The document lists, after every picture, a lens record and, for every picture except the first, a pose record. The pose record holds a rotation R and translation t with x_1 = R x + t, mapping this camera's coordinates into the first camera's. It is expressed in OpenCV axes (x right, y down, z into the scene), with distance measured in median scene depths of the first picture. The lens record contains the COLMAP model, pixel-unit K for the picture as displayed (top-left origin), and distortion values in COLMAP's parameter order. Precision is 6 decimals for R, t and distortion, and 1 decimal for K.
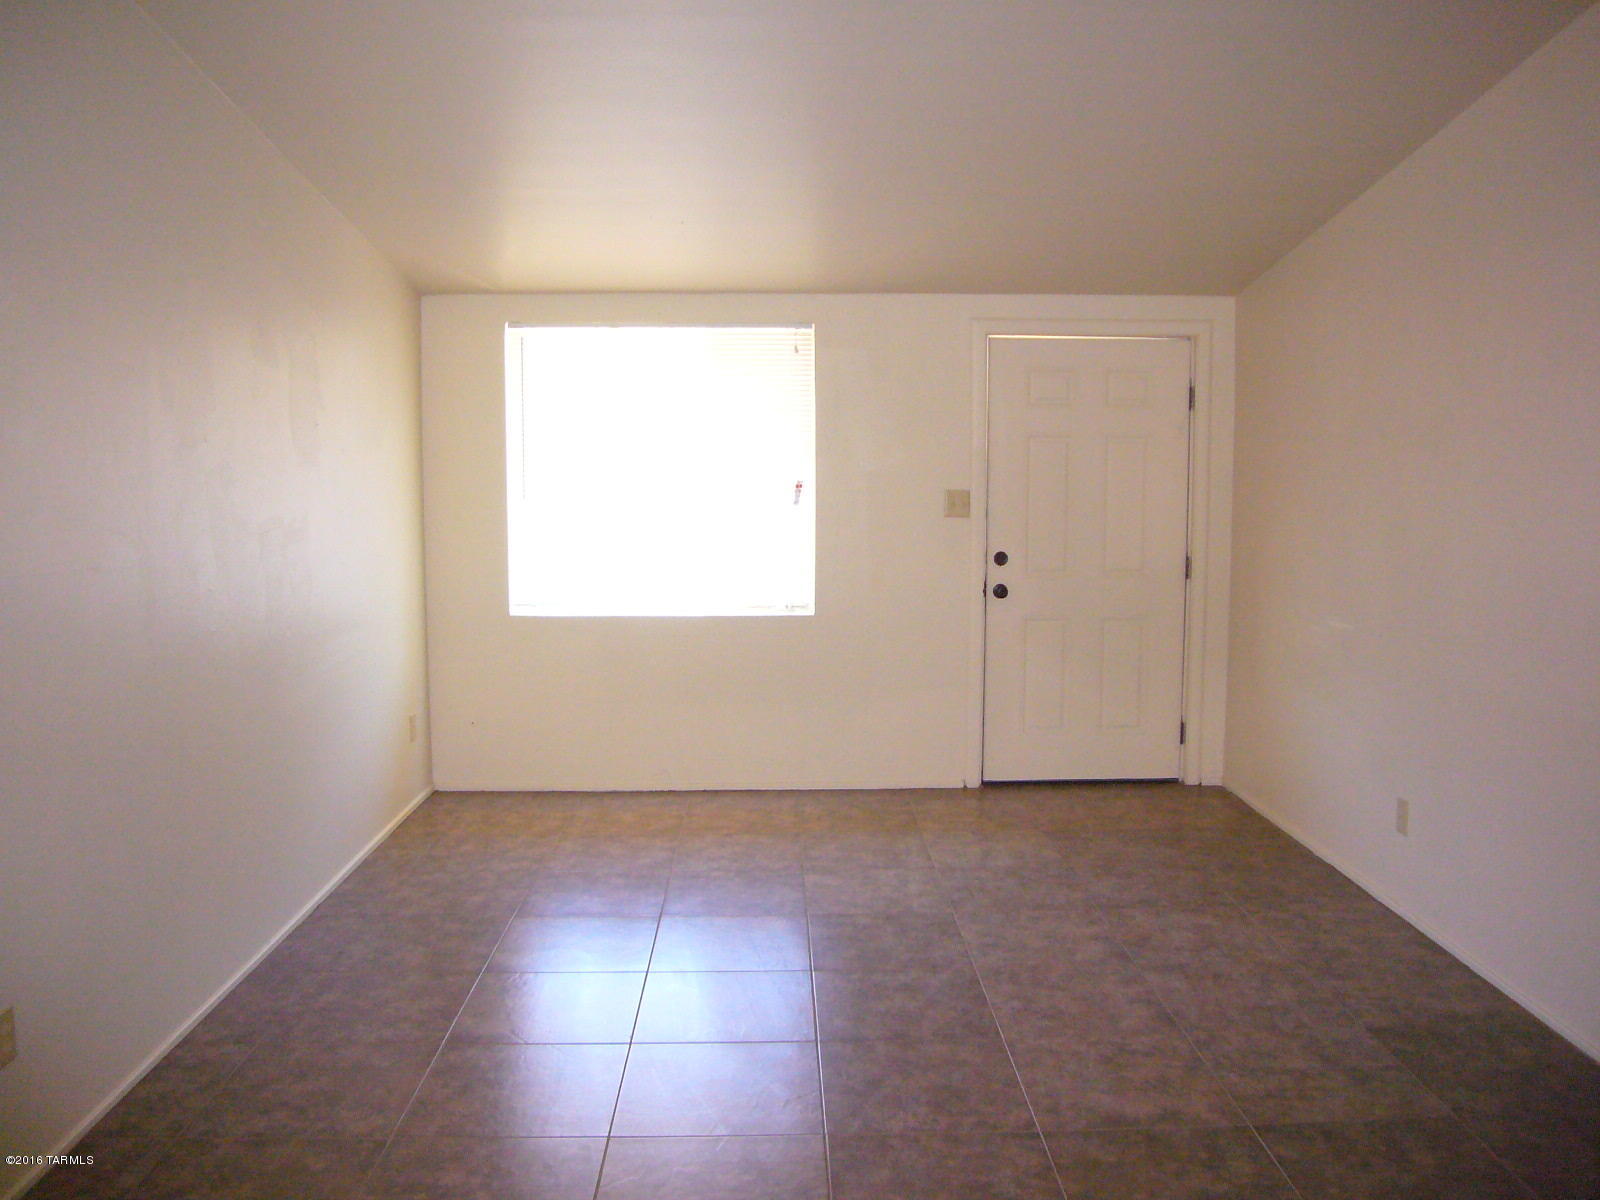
lens RADIAL K [[1349.8, 0, 809.9], [0, 1349.8, 570.9], [0, 0, 1]] dist [-0.155278, 0.183303]
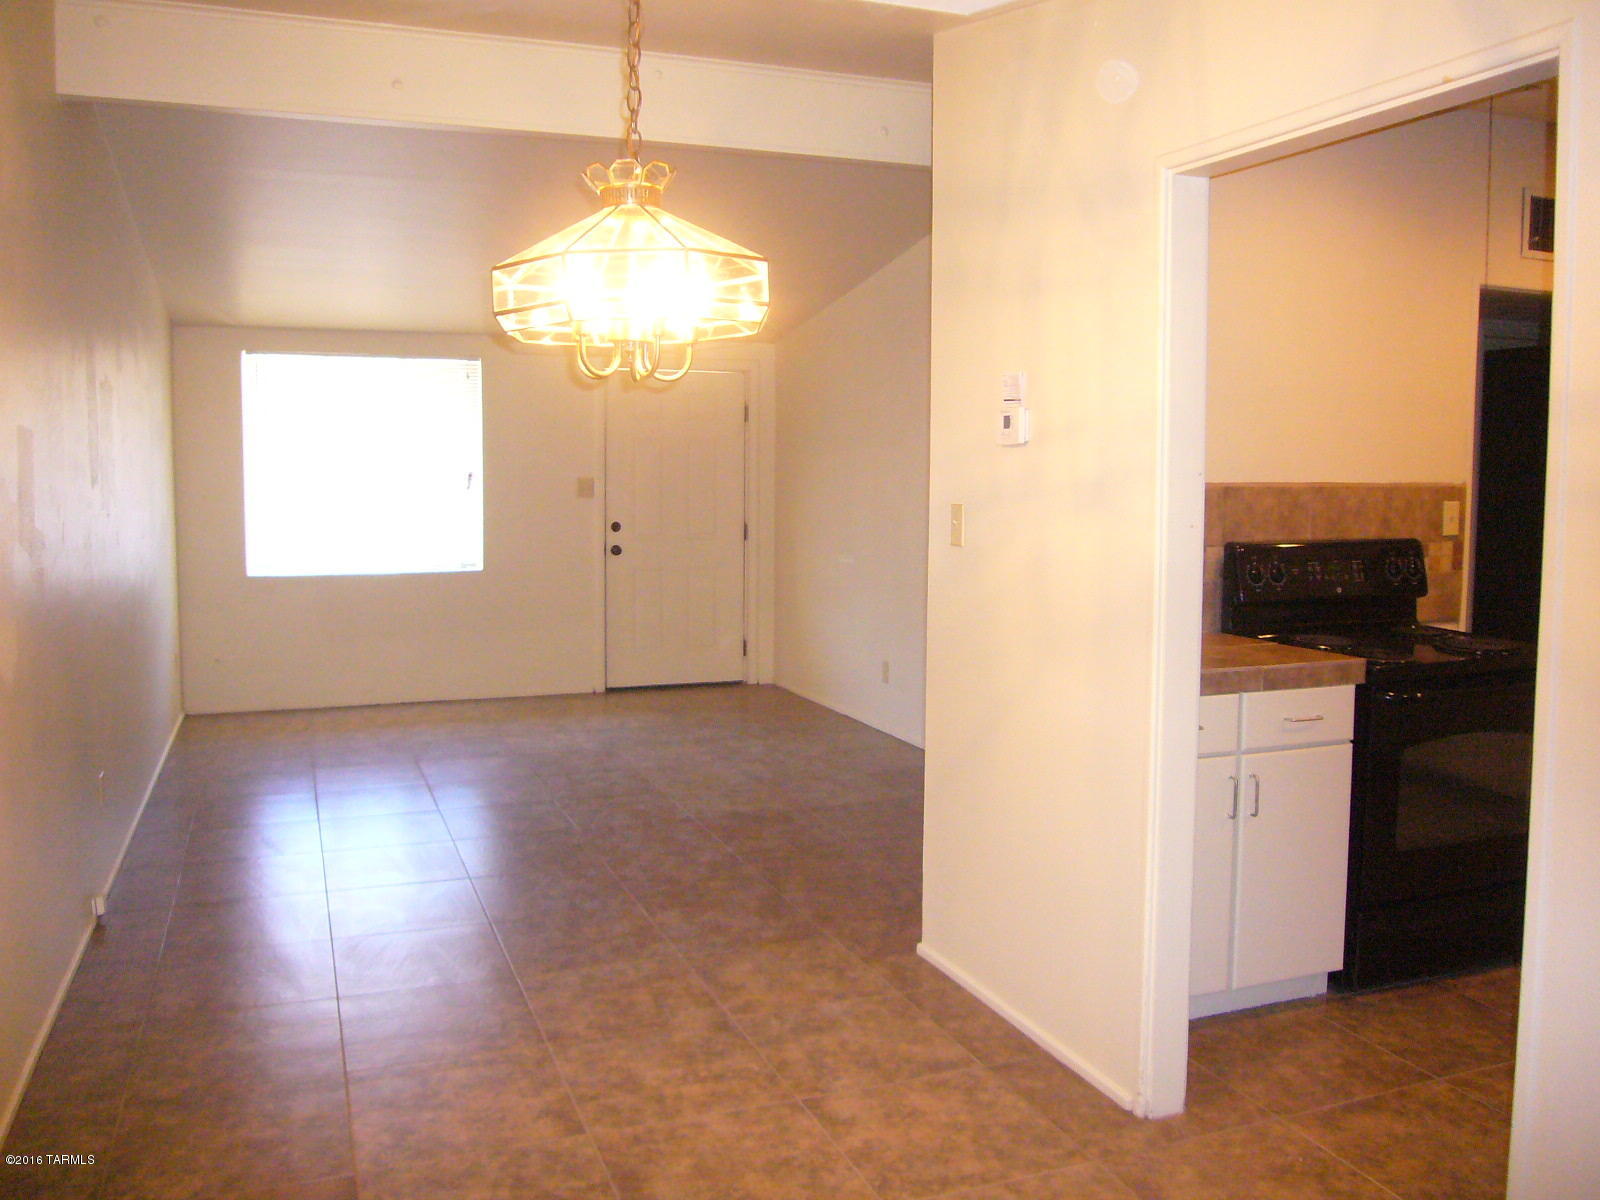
lens RADIAL K [[1349.8, 0, 809.9], [0, 1349.8, 570.9], [0, 0, 1]] dist [-0.155278, 0.183303]
pose [[0.940665, -0.022600, 0.338584, -0.145028], [0.024066, 0.999710, -0.000130, 0.042108], [-0.338483, 0.008271, 0.940936, -0.391032]]
